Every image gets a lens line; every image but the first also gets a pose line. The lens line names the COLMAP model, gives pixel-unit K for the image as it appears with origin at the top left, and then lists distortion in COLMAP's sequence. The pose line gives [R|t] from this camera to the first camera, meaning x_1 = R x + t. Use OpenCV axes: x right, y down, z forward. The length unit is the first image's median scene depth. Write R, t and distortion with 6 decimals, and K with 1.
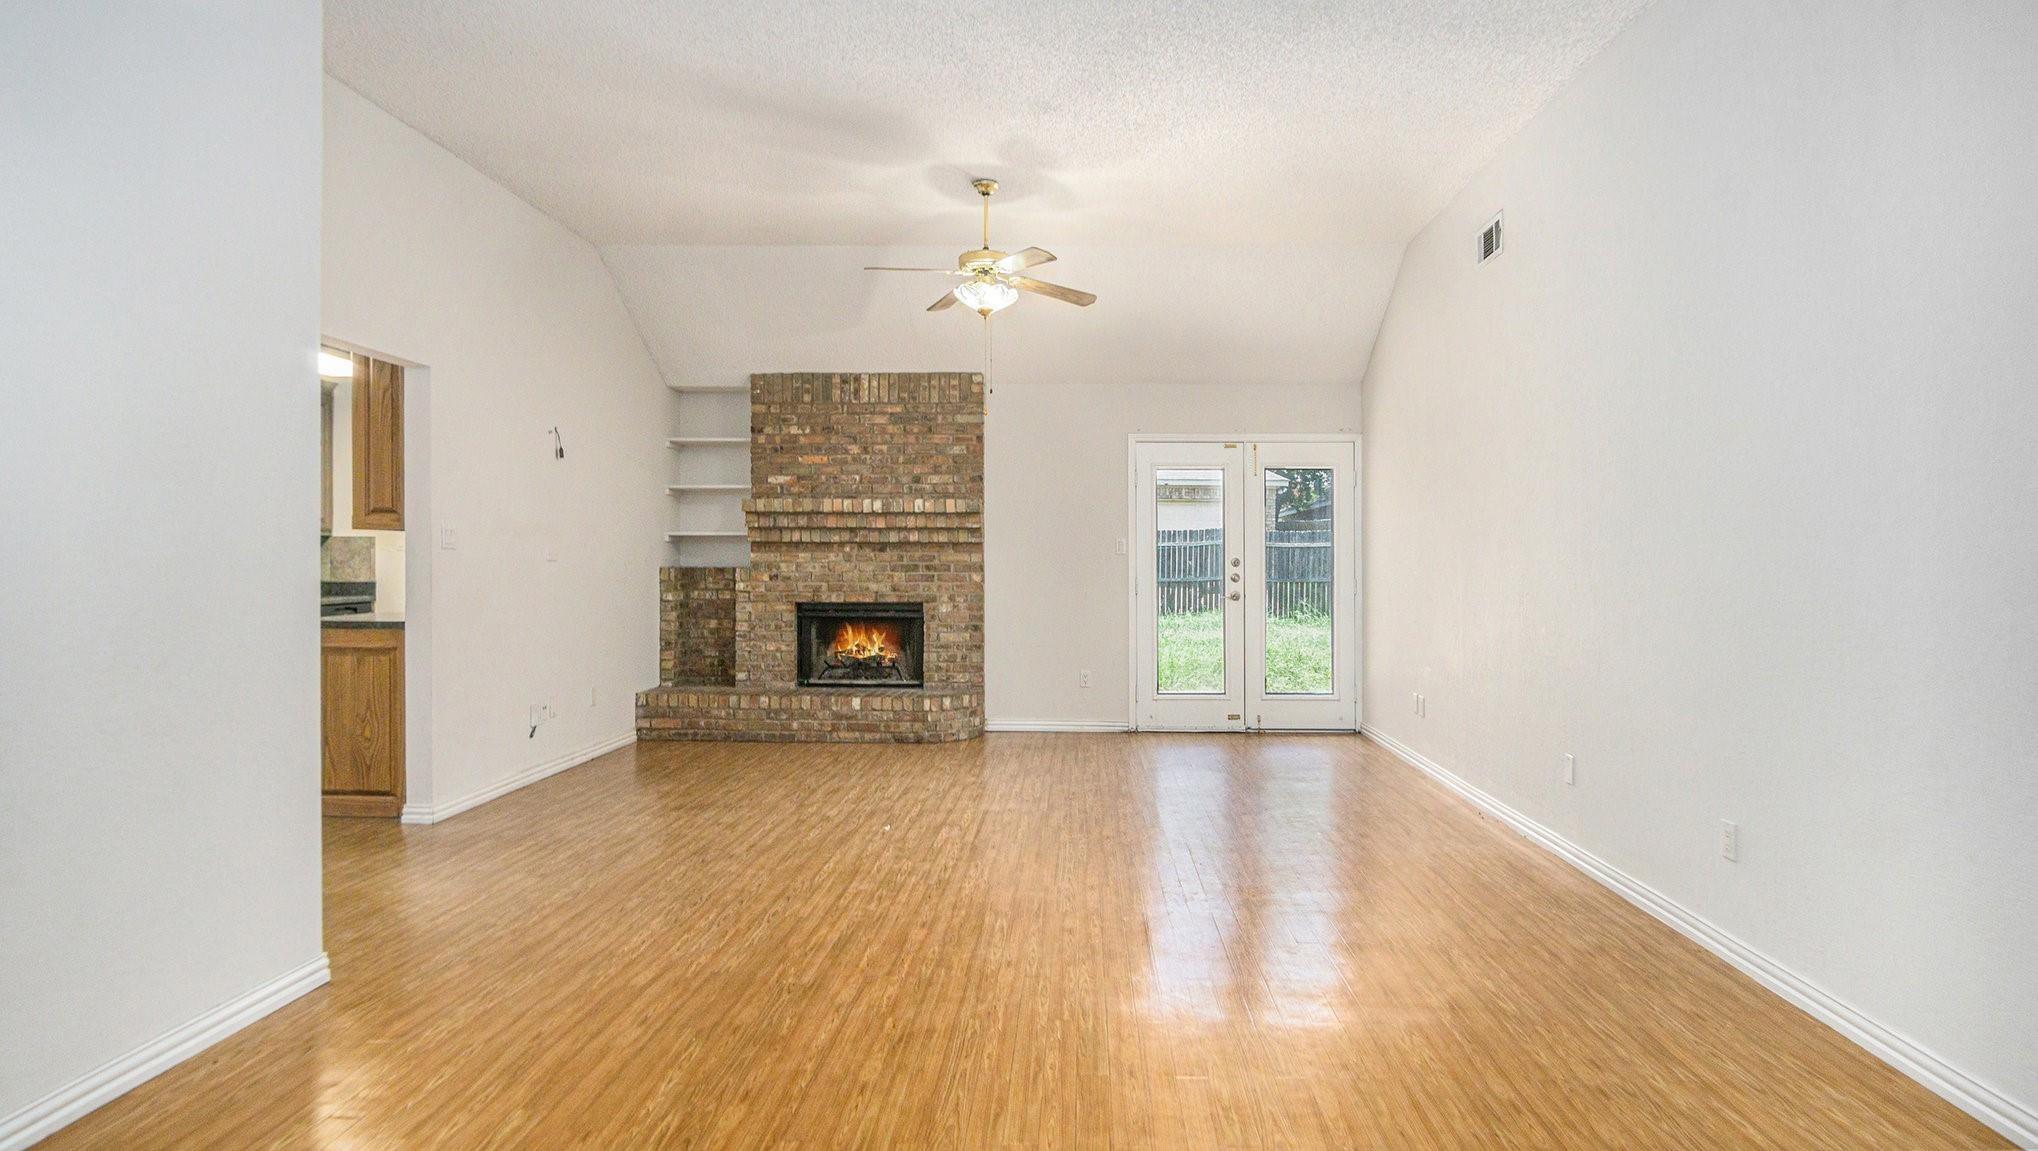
lens RADIAL K [[1110.4, 0, 1049.6], [0, 1110.4, 573.8], [0, 0, 1]] dist [-0.030580, 0.001747]
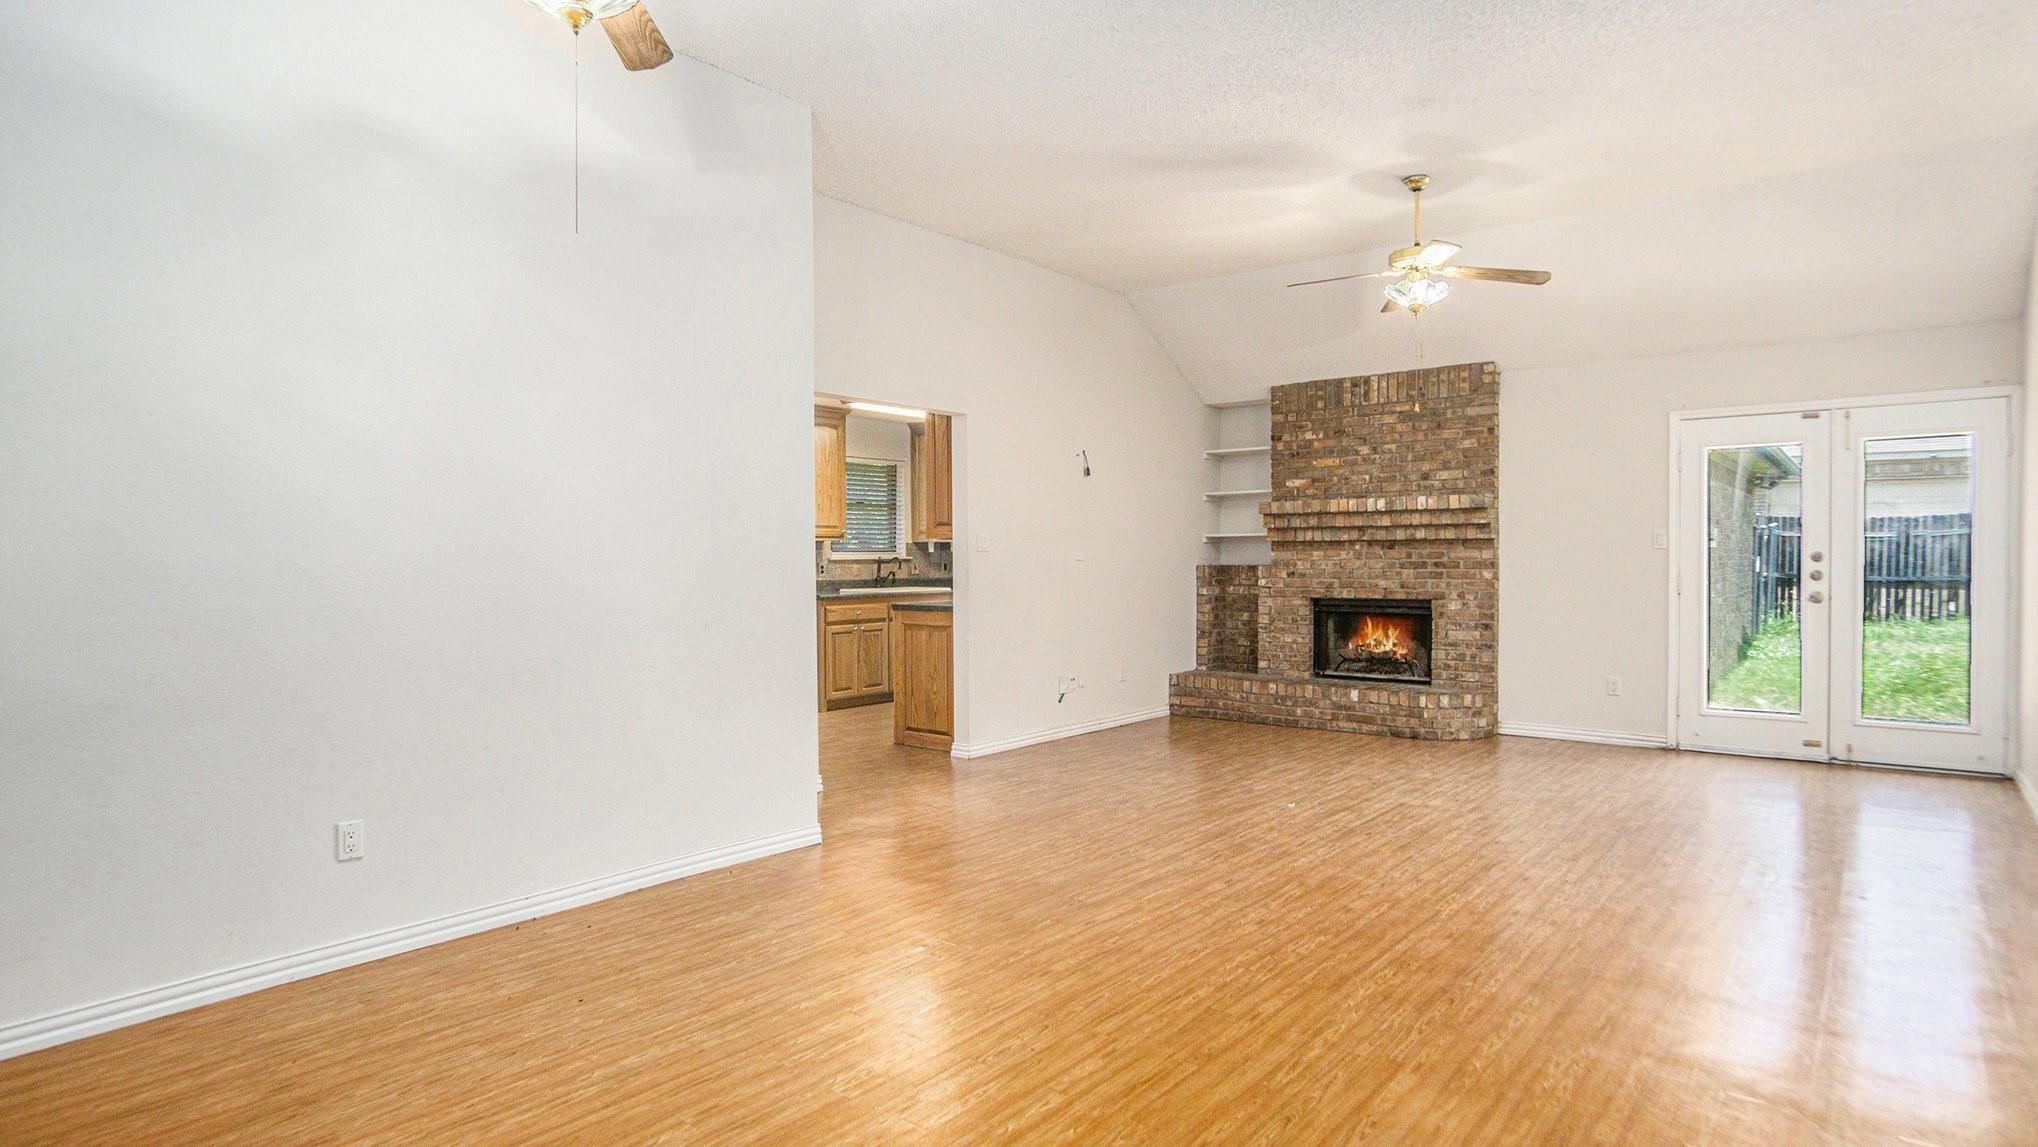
lens RADIAL K [[1086.5, 0, 1000.1], [0, 1086.5, 602.7], [0, 0, 1]] dist [-0.028553, 0.001588]
pose [[0.783381, 0.016789, -0.621315, 0.186382], [0.001108, 0.999596, 0.028407, 0.000569], [0.621541, -0.022942, 0.783045, -0.001752]]
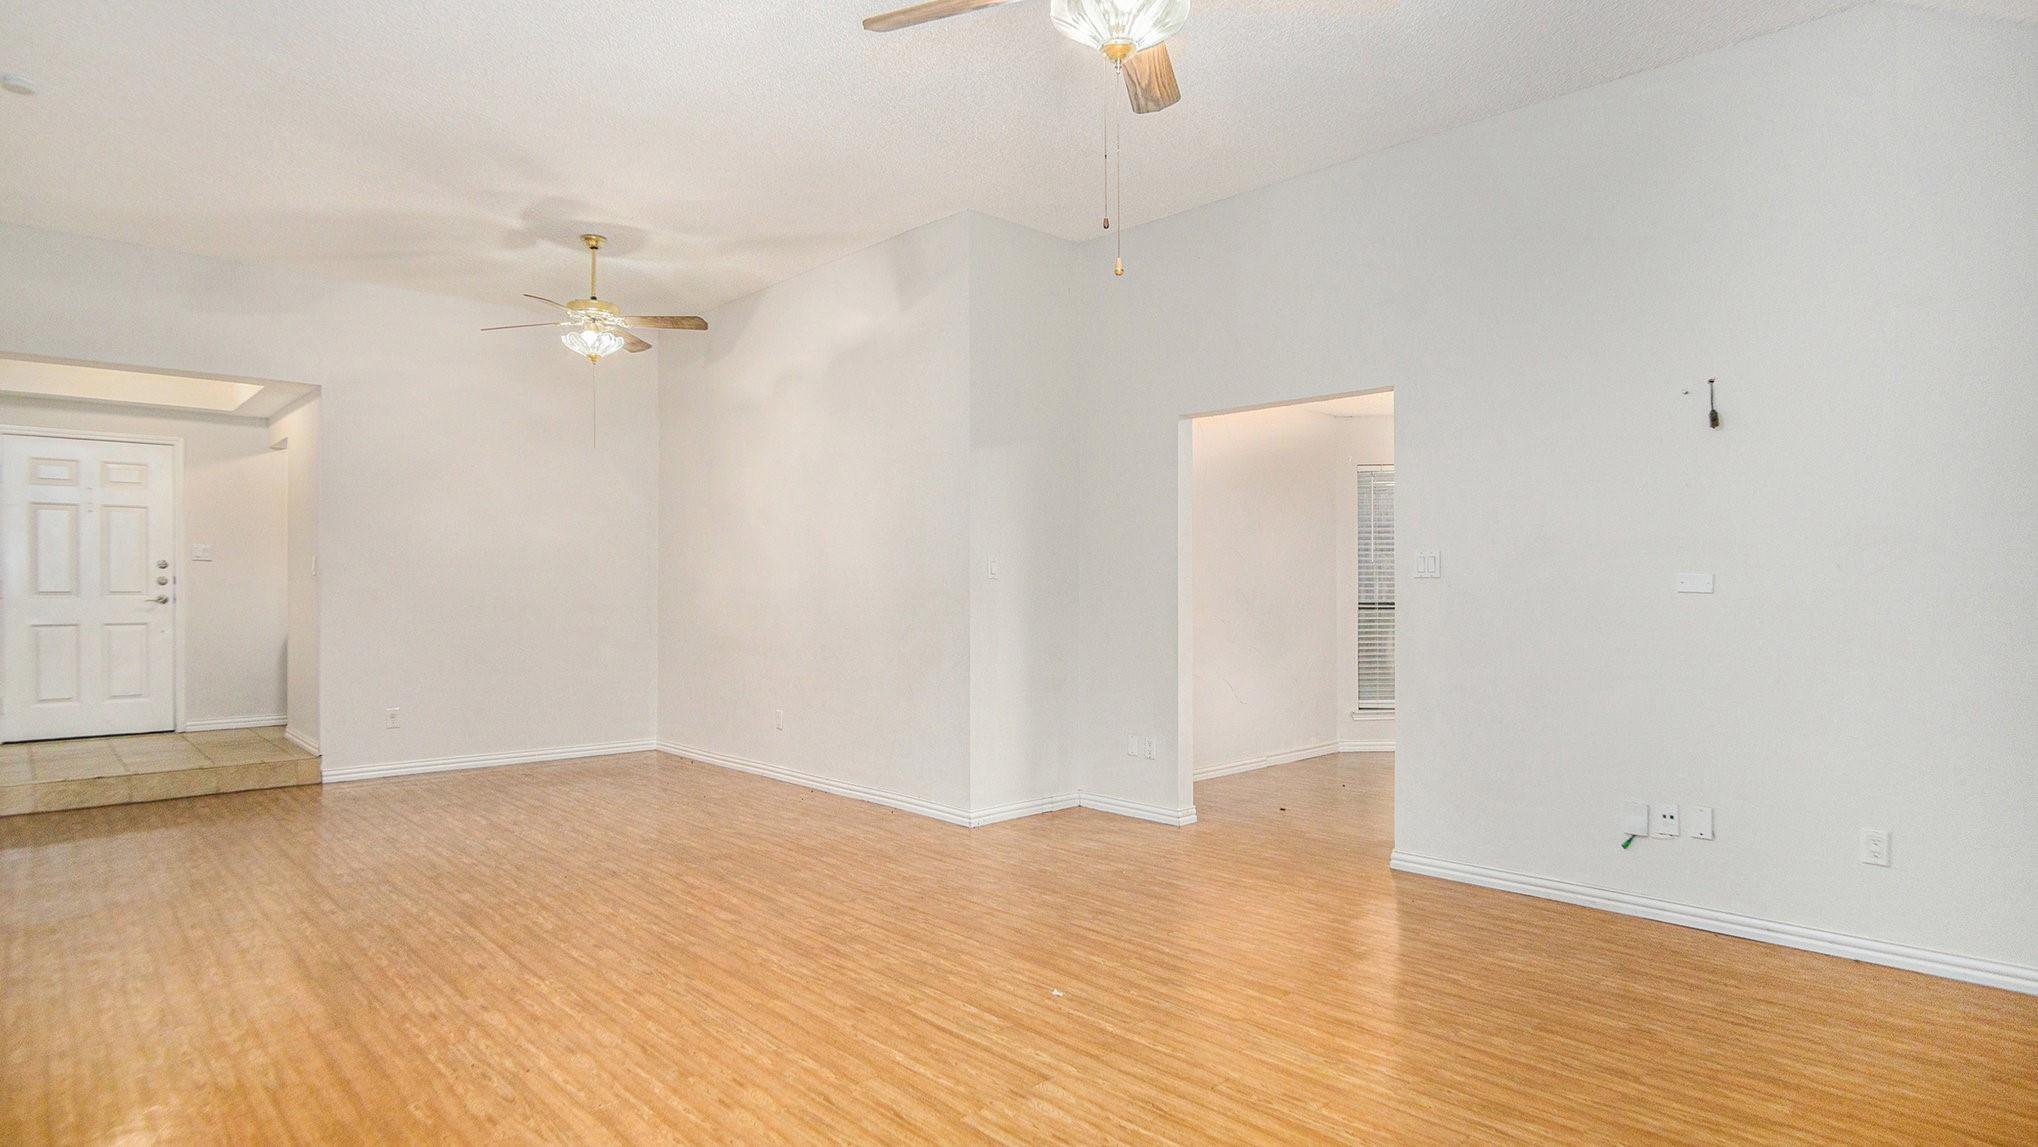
lens RADIAL K [[1086.5, 0, 1000.1], [0, 1086.5, 602.7], [0, 0, 1]] dist [-0.028553, 0.001588]
pose [[-0.717716, 0.006189, -0.696309, 0.211416], [-0.012738, 0.999676, 0.022015, -0.010633], [0.696220, 0.024670, -0.717405, 0.936019]]
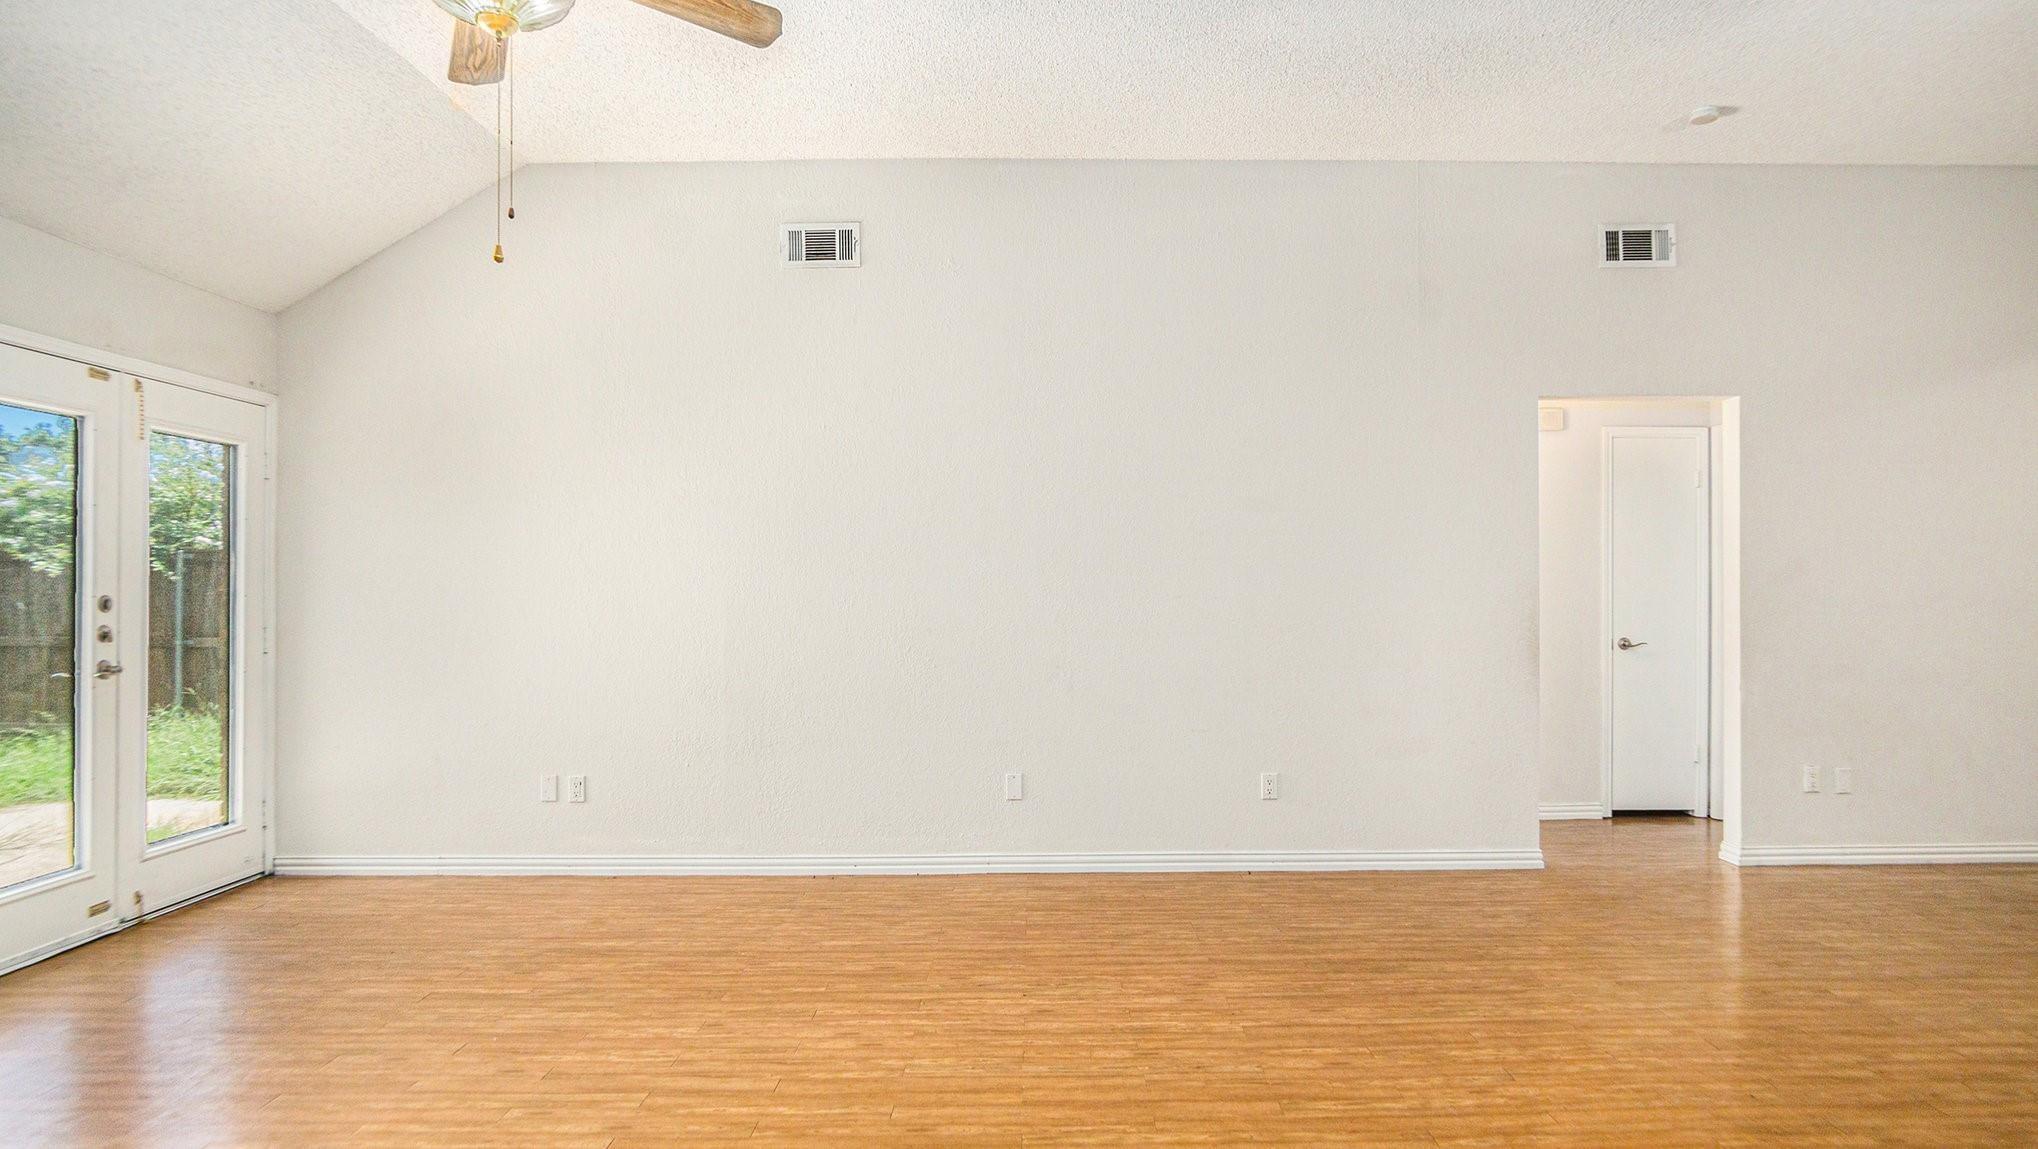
lens RADIAL K [[1120.8, 0, 1068.3], [0, 1120.8, 580.1], [0, 0, 1]] dist [-0.013057, 0.000298]
pose [[-0.053515, 0.009632, 0.998521, -0.366616], [0.017708, 0.999805, -0.008695, -0.008528], [-0.998410, 0.017216, -0.053676, 0.584251]]
